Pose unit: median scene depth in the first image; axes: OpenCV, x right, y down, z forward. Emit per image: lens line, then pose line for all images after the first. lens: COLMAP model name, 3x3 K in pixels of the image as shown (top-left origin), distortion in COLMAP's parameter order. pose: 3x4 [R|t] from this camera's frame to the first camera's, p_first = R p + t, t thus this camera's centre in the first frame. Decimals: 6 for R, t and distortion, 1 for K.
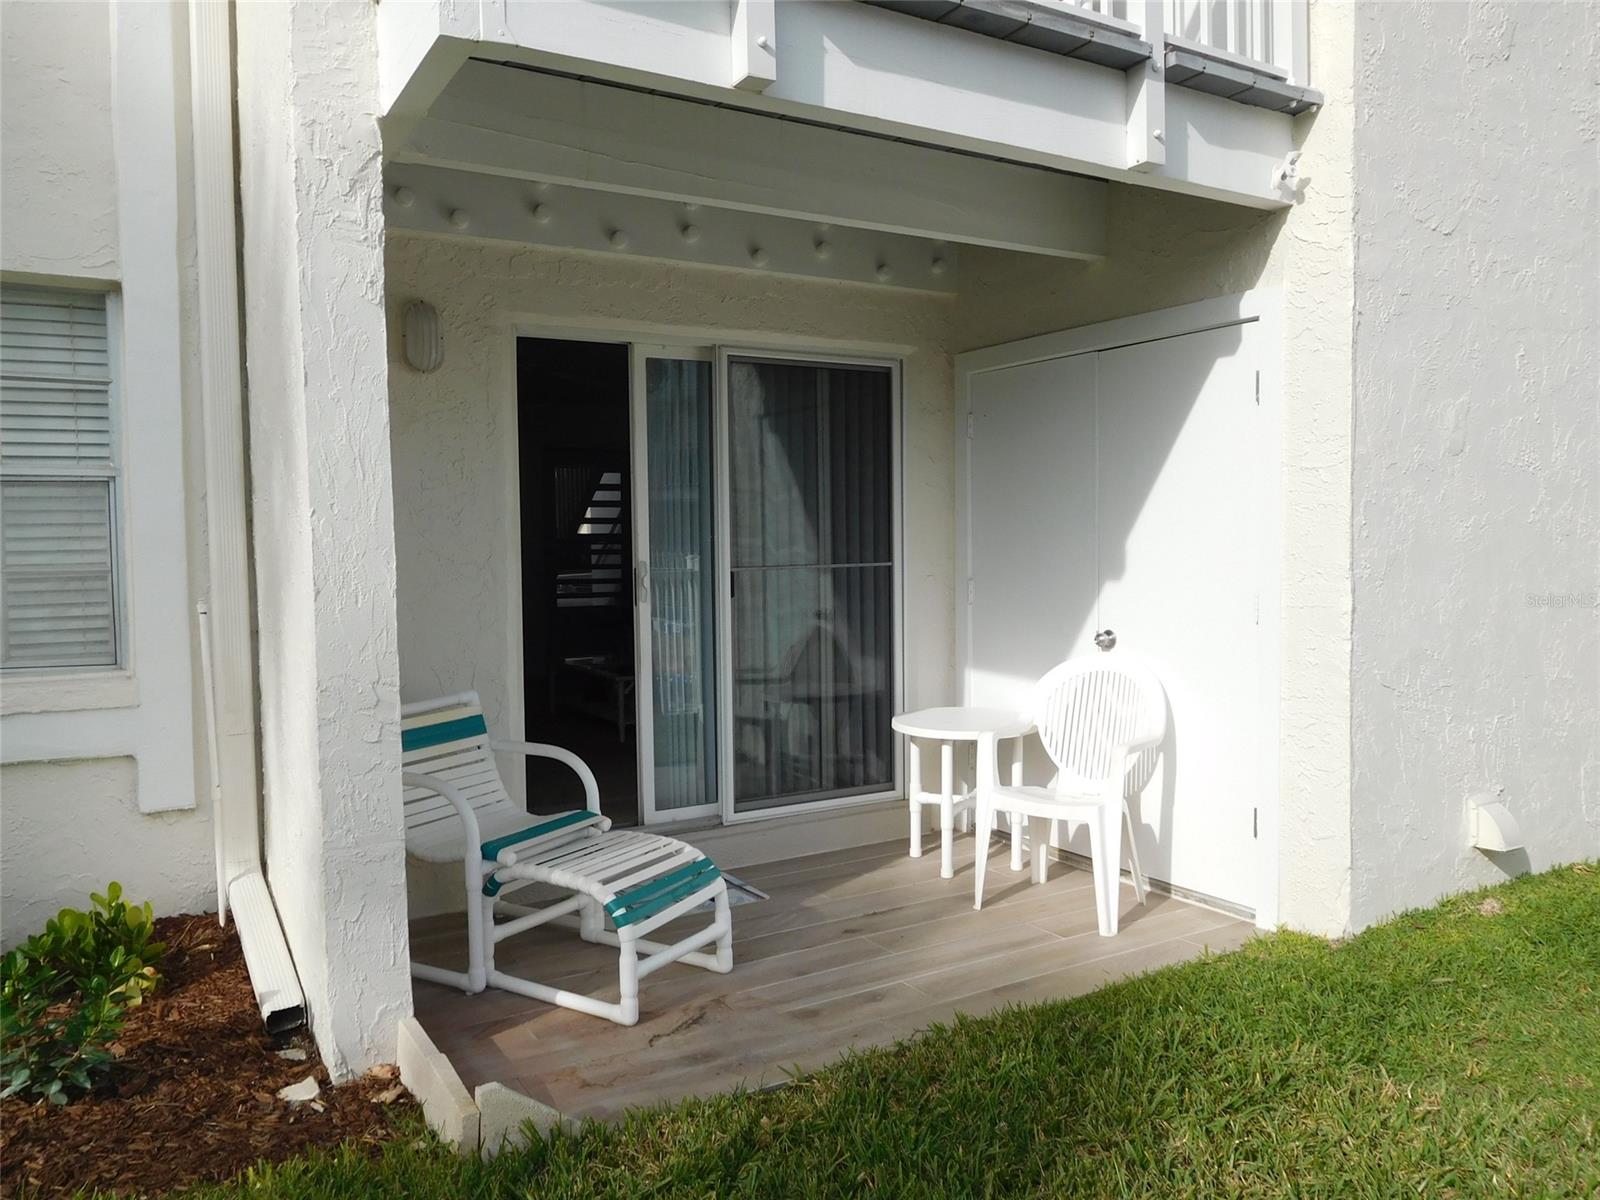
lens RADIAL K [[1190.8, 0, 799.7], [0, 1190.8, 596.9], [0, 0, 1]] dist [-0.021751, 0.006396]
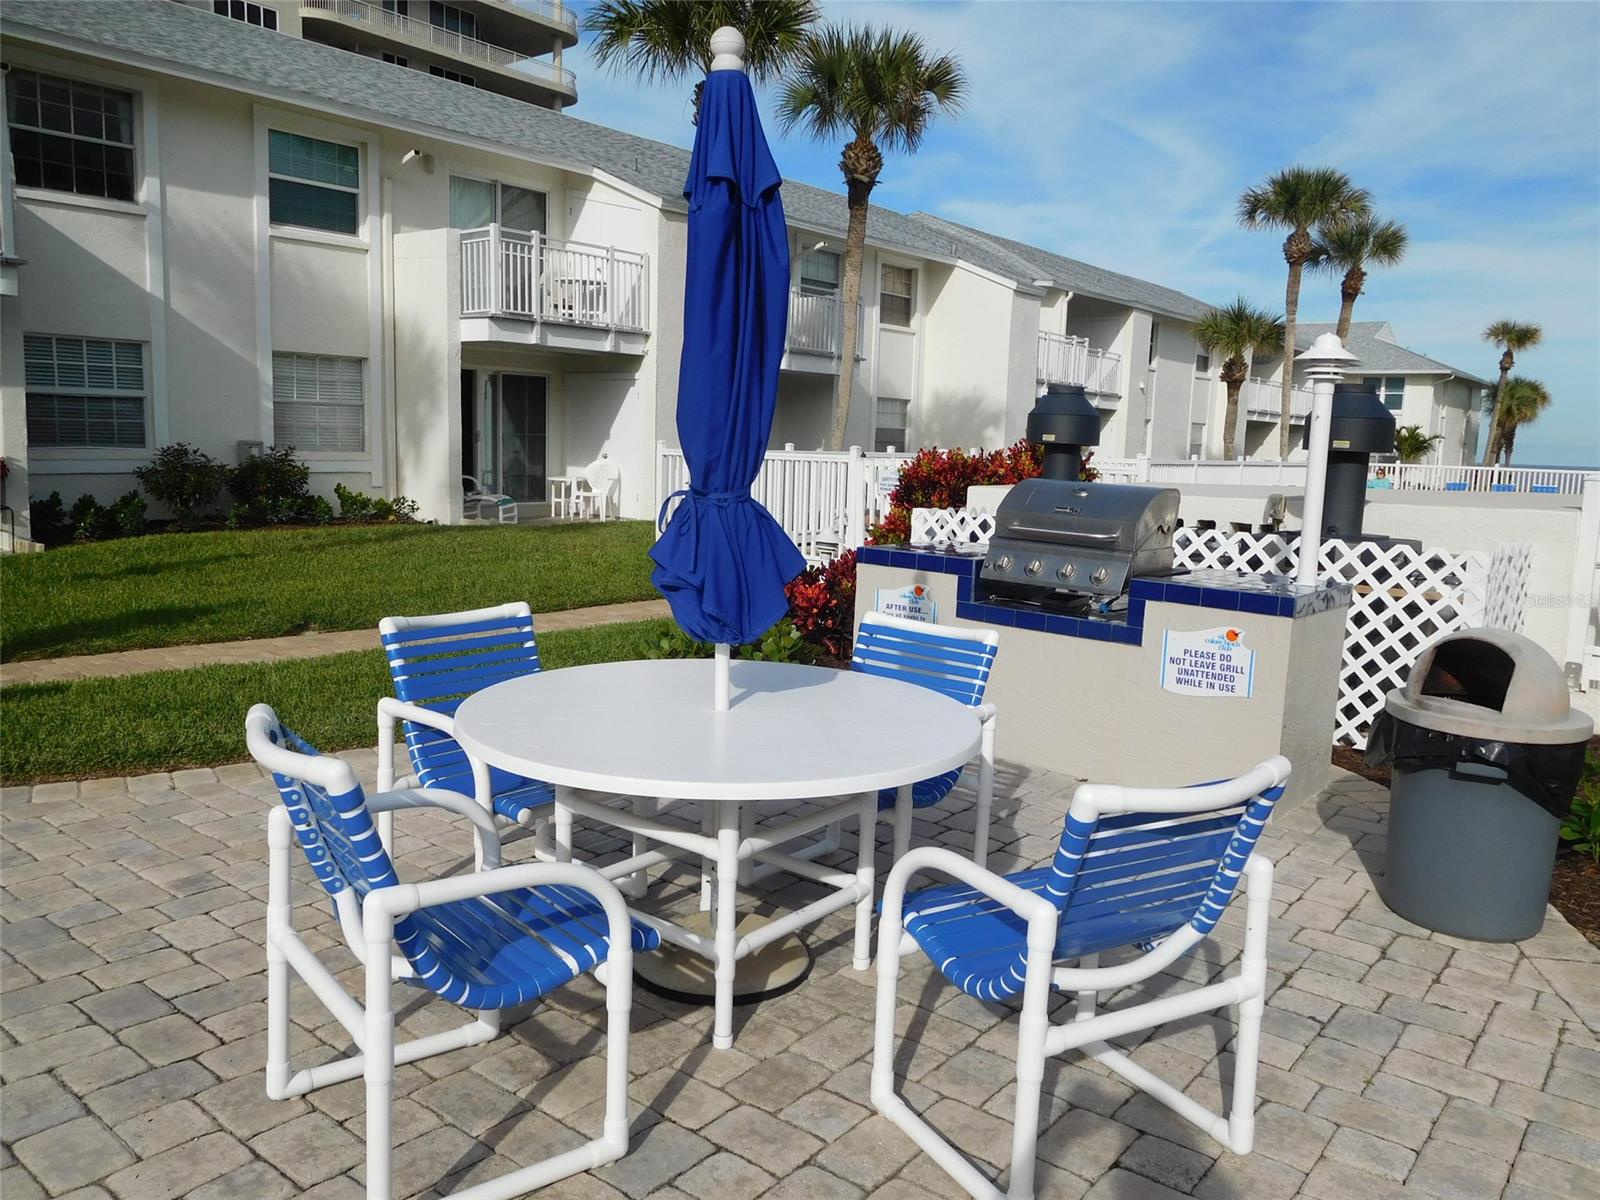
lens RADIAL K [[1190.8, 0, 804.8], [0, 1190.8, 596.7], [0, 0, 1]] dist [-0.021751, 0.006396]
pose [[0.933265, -0.006750, 0.359126, -0.536471], [-0.025501, 0.996055, 0.084992, 0.146856], [-0.358283, -0.088478, 0.929411, -2.909921]]
